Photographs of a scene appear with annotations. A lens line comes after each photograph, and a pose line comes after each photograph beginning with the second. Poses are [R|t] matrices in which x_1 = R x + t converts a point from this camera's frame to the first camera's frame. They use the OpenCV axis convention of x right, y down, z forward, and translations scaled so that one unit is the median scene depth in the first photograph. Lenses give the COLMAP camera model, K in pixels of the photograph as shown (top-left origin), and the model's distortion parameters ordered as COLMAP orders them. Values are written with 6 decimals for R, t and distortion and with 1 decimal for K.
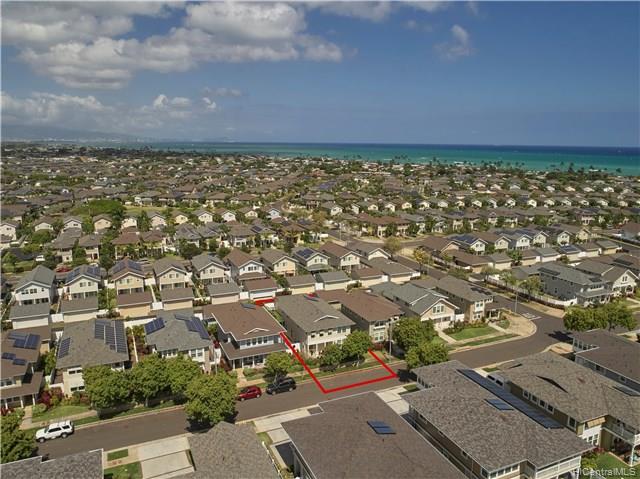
lens RADIAL K [[476.1, 0, 319.7], [0, 476.1, 263.9], [0, 0, 1]] dist [-0.004563, 0.005142]
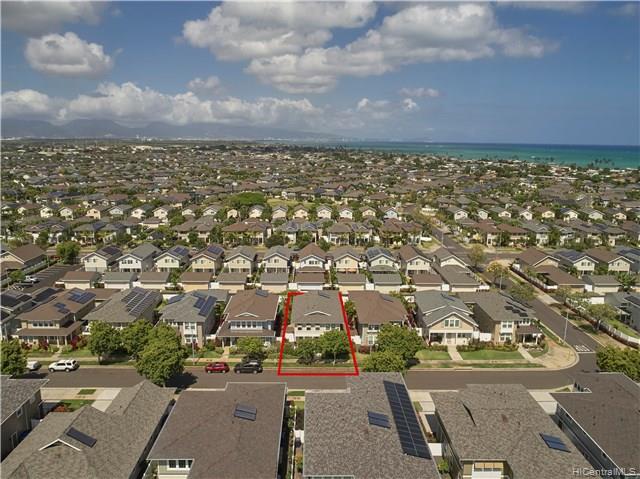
lens RADIAL K [[481.0, 0, 320.0], [0, 481.0, 239.5], [0, 0, 1]] dist [-0.010781, -0.004526]
pose [[0.922470, 0.081514, -0.377365, 0.271277], [-0.100260, 0.994501, -0.030268, -0.010478], [0.372822, 0.065756, 0.925570, 0.014412]]
